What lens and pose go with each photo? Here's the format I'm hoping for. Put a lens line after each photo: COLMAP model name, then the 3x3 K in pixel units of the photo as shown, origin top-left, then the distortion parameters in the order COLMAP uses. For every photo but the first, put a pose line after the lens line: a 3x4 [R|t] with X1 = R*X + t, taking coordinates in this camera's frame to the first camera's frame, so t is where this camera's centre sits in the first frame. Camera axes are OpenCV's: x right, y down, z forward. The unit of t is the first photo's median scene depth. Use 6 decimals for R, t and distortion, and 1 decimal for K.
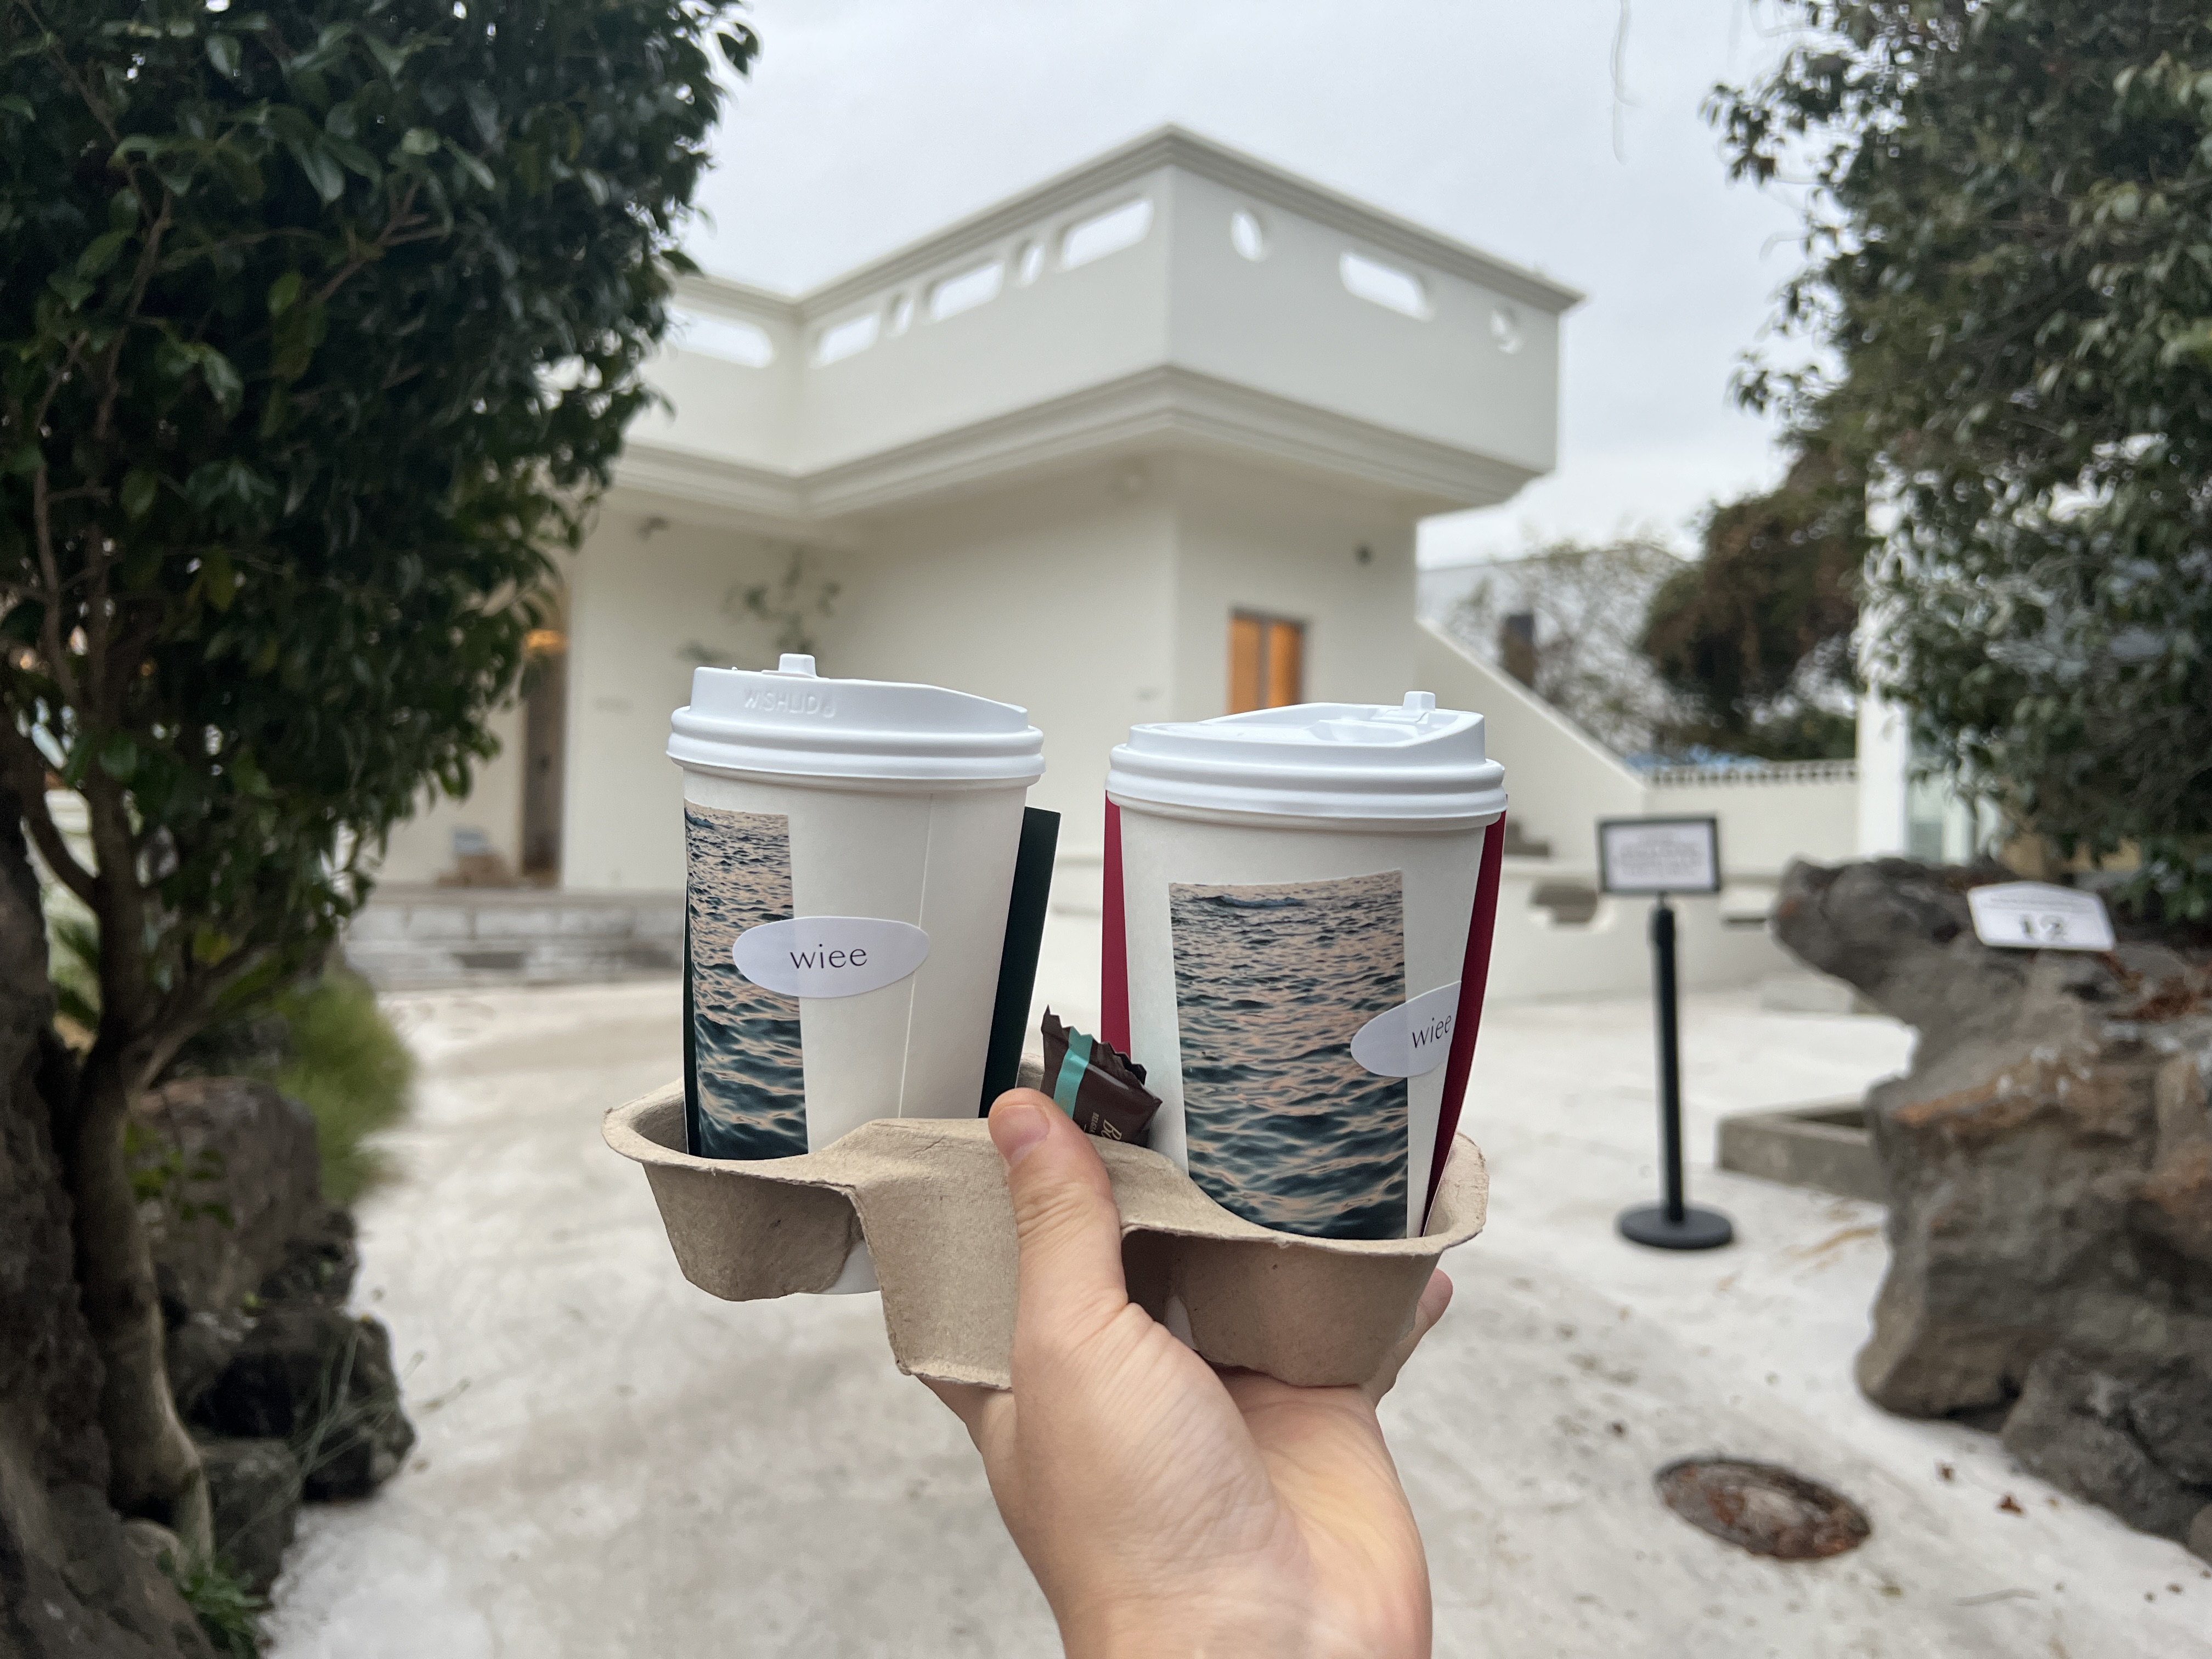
lens RADIAL K [[1773.5, 0, 1109.6], [0, 1773.5, 929.8], [0, 0, 1]] dist [0.081541, -0.009163]
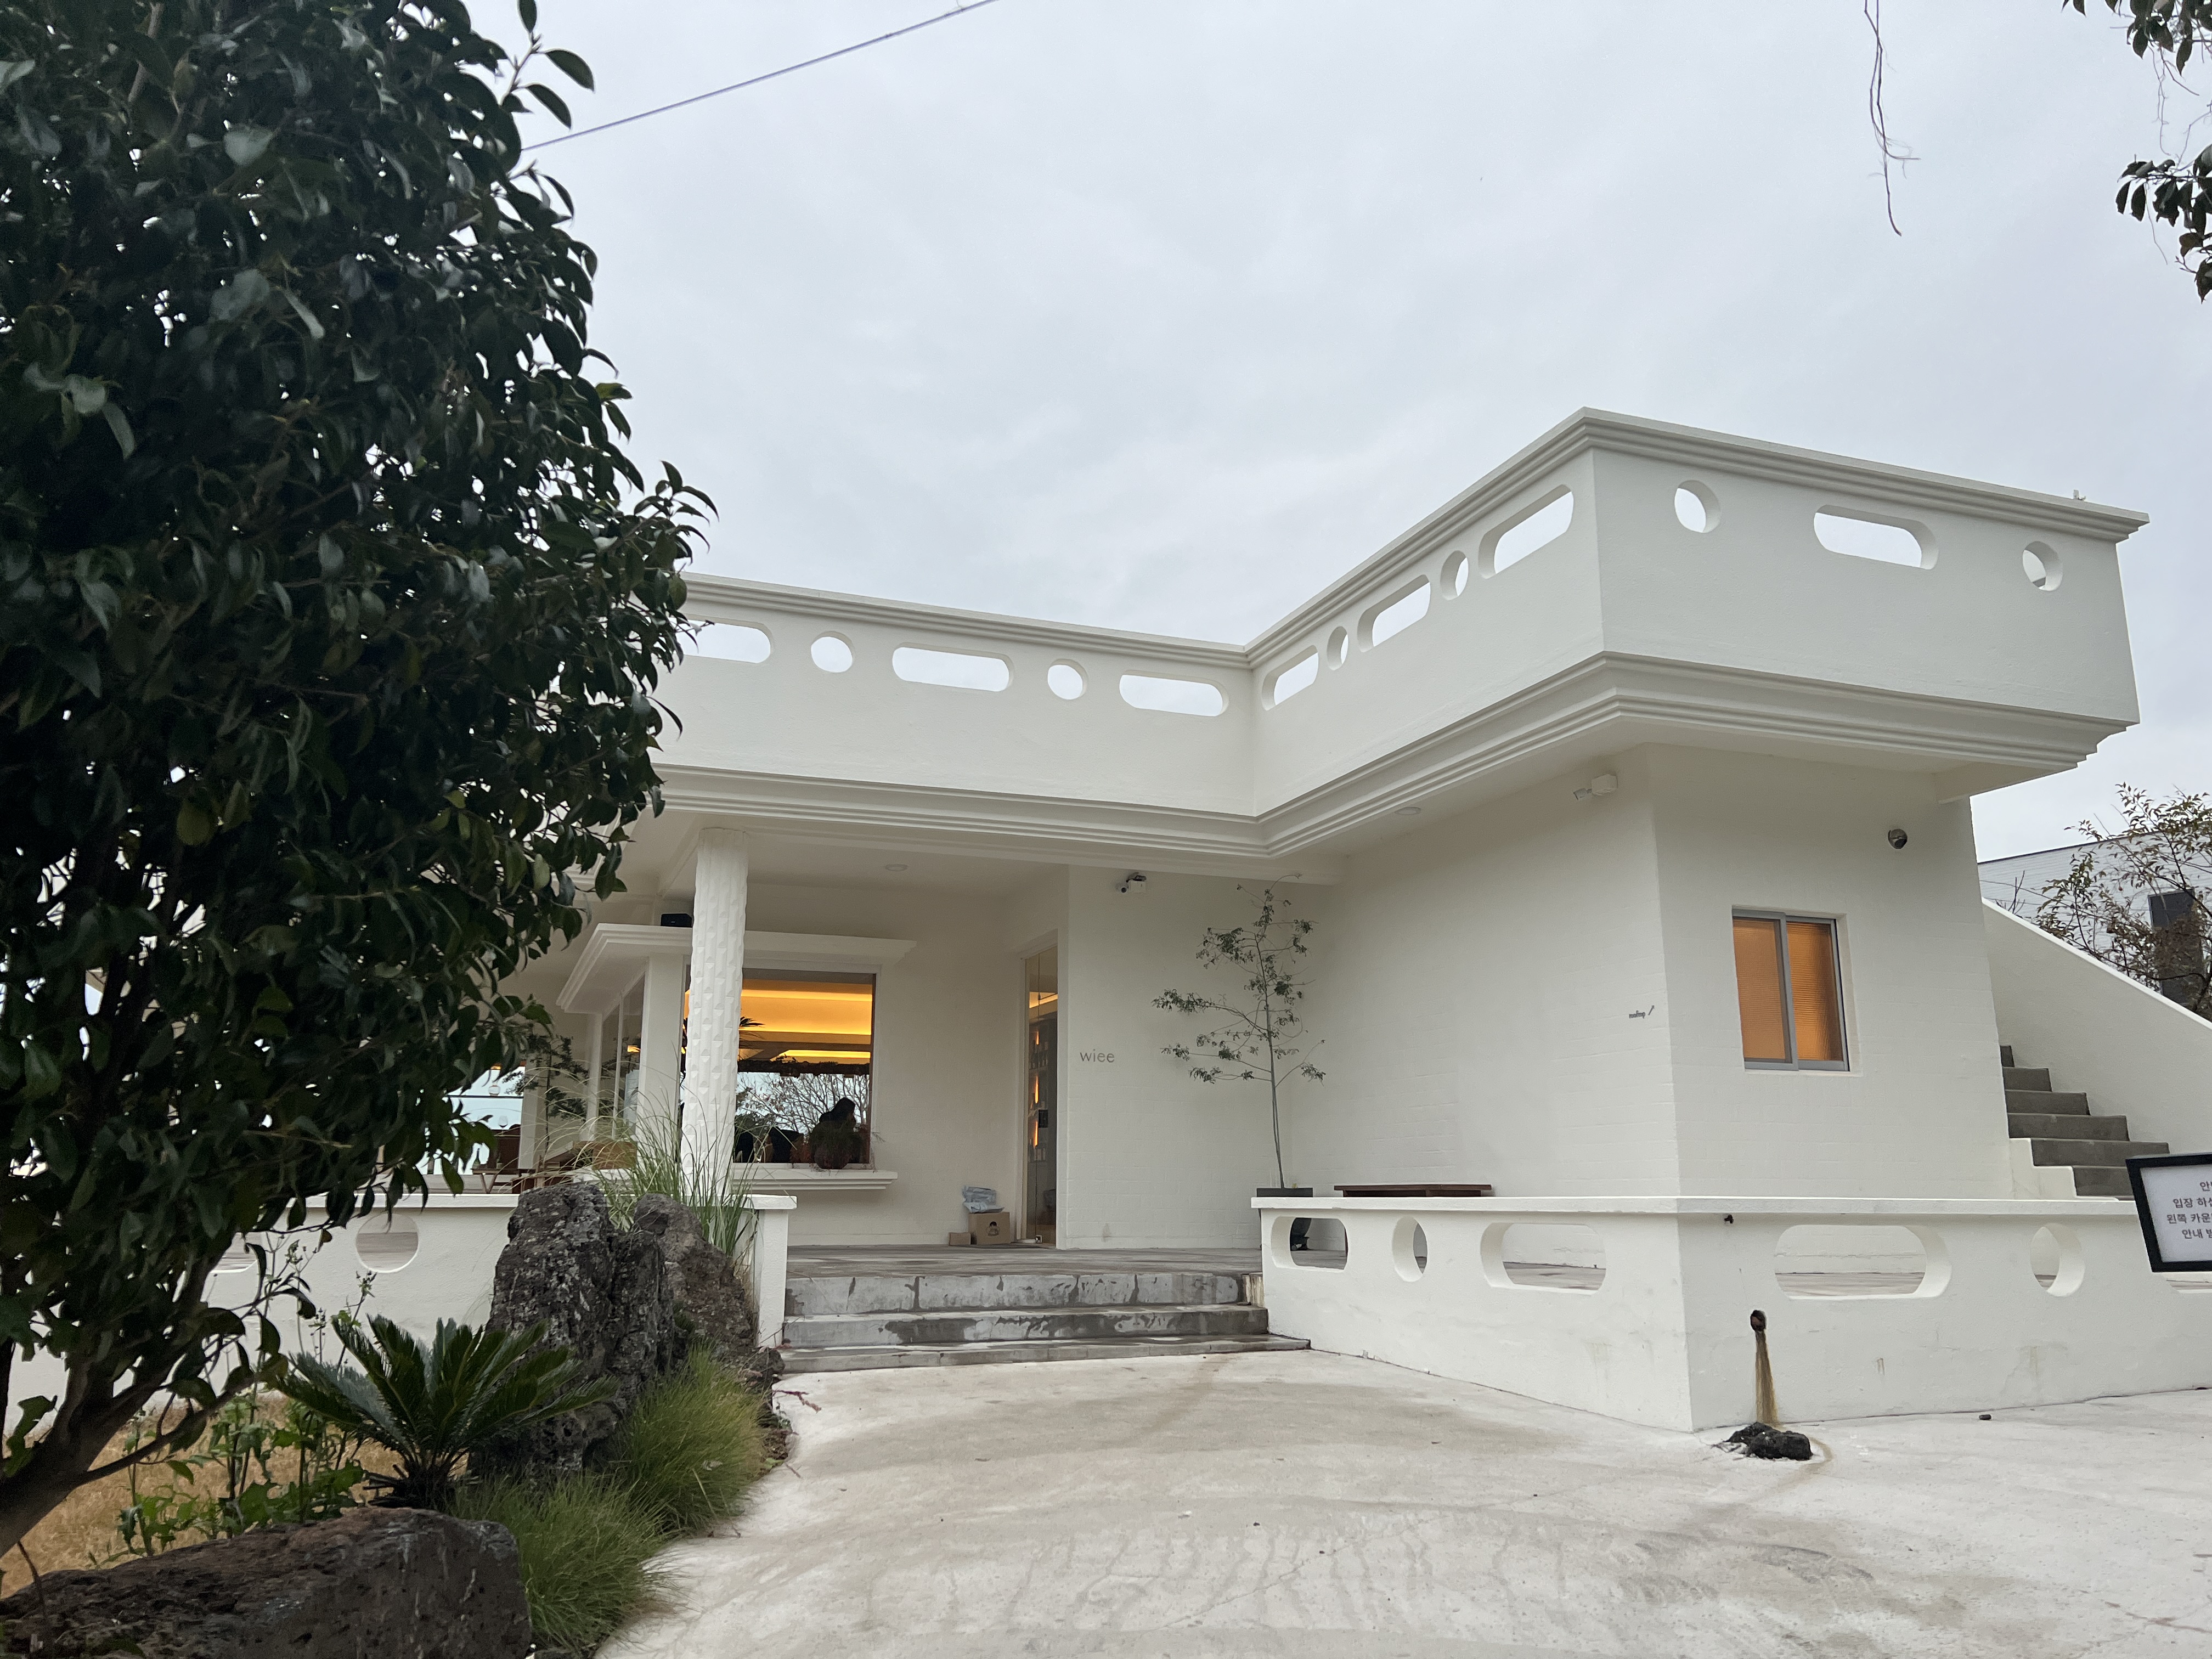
lens RADIAL K [[1773.5, 0, 1109.6], [0, 1773.5, 929.8], [0, 0, 1]] dist [0.081541, -0.009163]
pose [[0.947677, -0.081324, -0.308699, 0.056370], [0.021720, 0.981192, -0.191807, -0.008606], [0.318492, 0.175066, 0.931620, 0.086110]]
